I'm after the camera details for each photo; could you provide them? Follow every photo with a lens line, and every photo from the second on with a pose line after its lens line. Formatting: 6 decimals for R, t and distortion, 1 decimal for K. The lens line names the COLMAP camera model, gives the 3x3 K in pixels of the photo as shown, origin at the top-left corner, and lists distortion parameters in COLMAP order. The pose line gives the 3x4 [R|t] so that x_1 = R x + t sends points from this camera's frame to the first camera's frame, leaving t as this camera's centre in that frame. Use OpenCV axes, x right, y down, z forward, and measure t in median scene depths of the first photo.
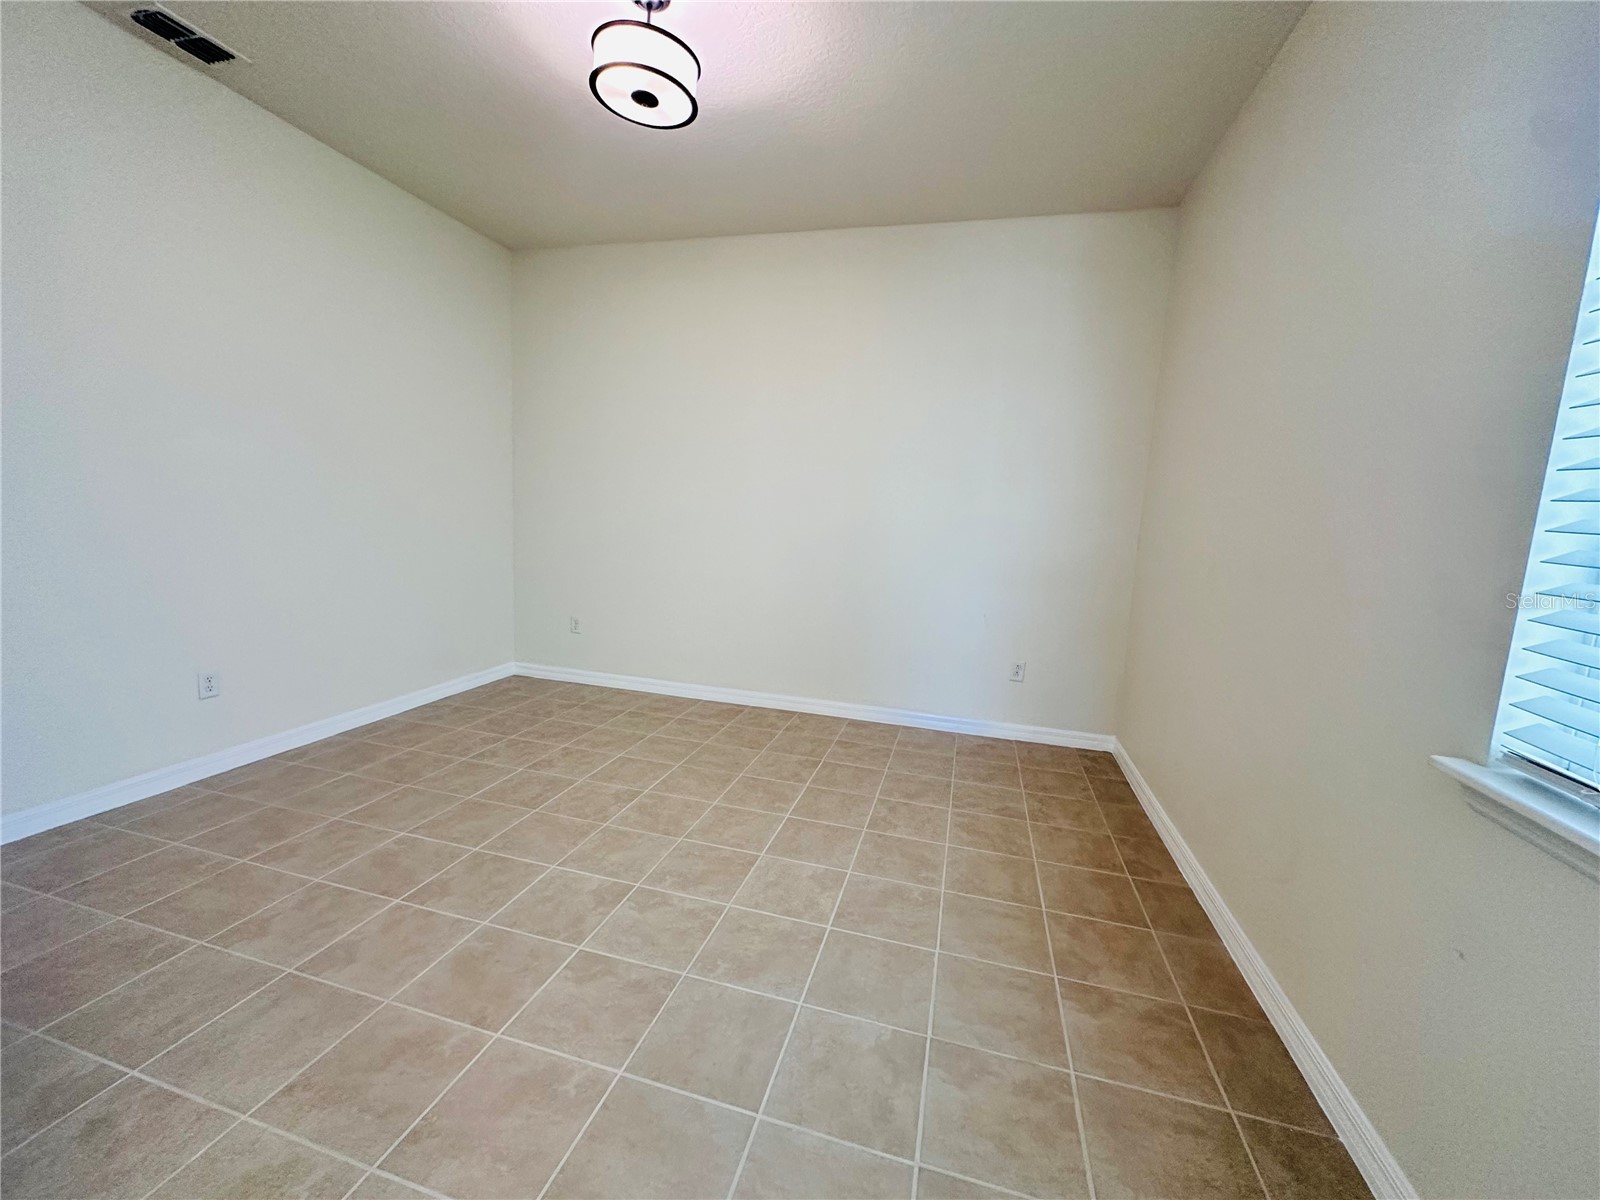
lens RADIAL K [[639.1, 0, 799.3], [0, 639.1, 600.8], [0, 0, 1]] dist [-0.006769, 0.001363]
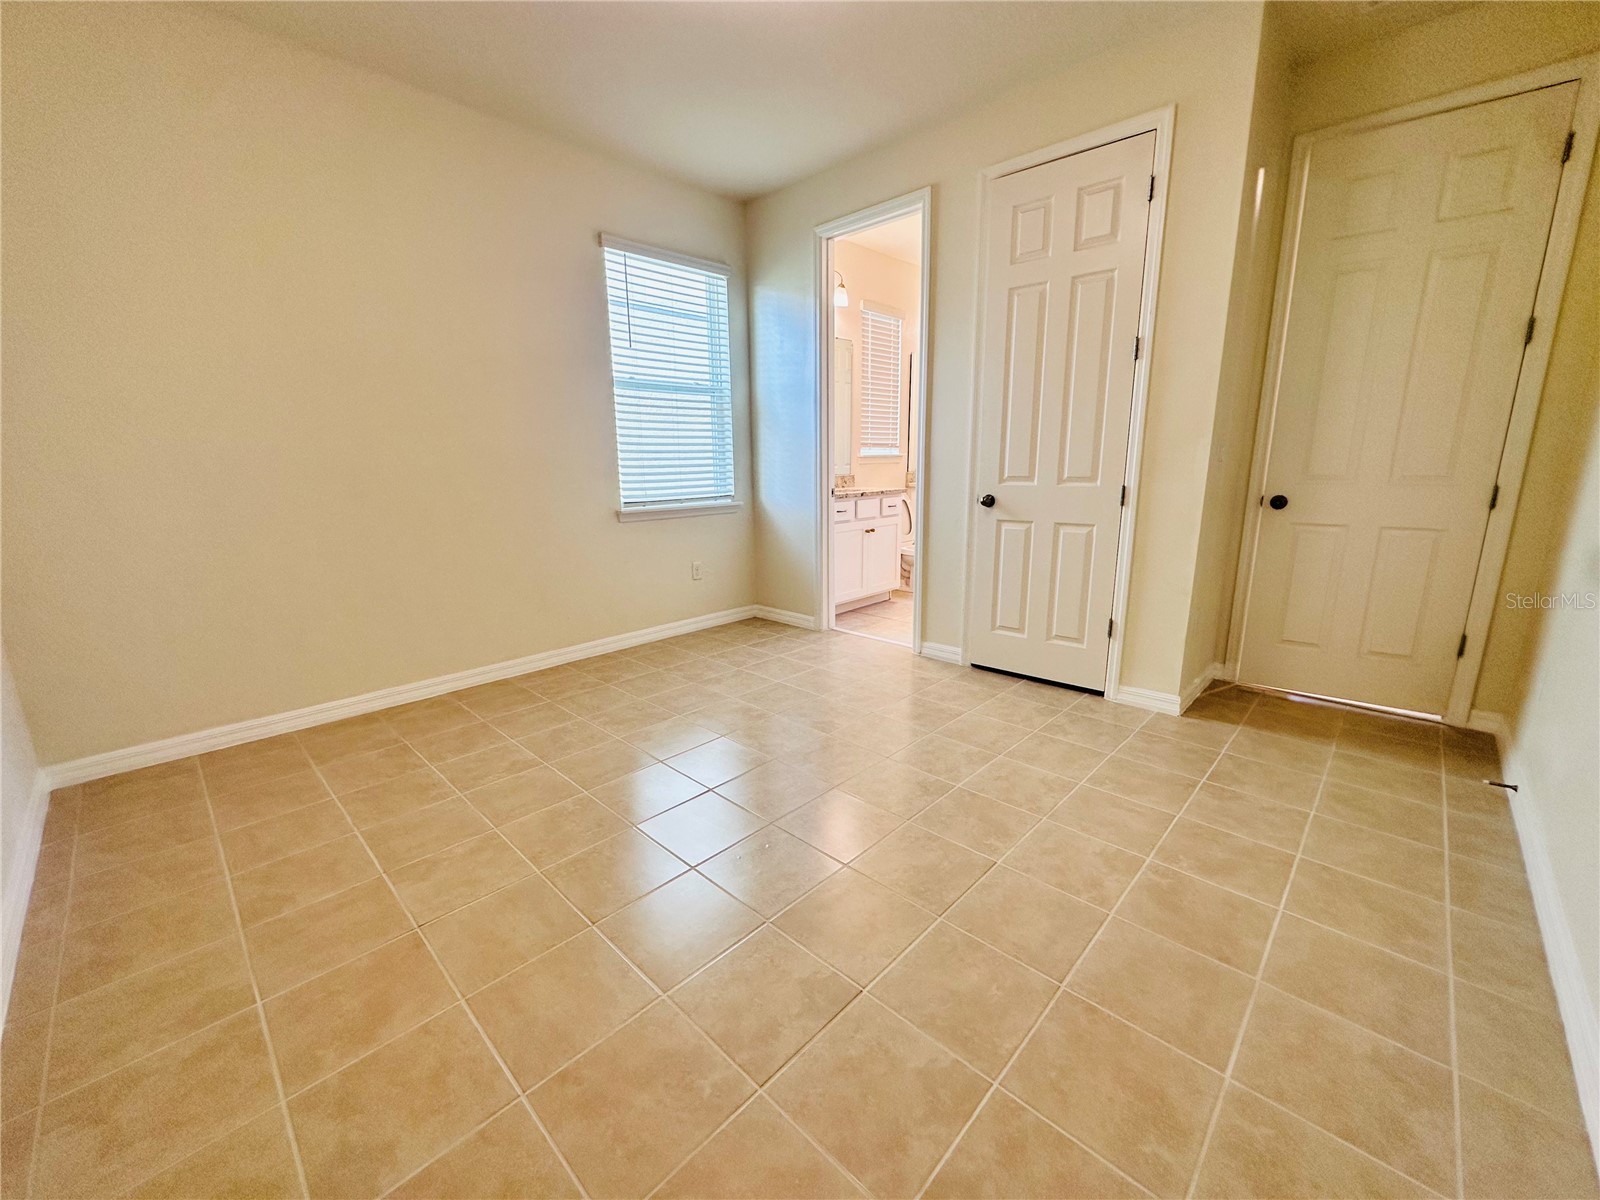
lens RADIAL K [[639.1, 0, 802.5], [0, 639.1, 597.7], [0, 0, 1]] dist [-0.006769, 0.001363]
pose [[-0.878621, -0.145896, 0.454686, -0.721904], [0.029836, 0.933550, 0.357204, -0.247716], [-0.476587, 0.327413, -0.815883, 1.670726]]
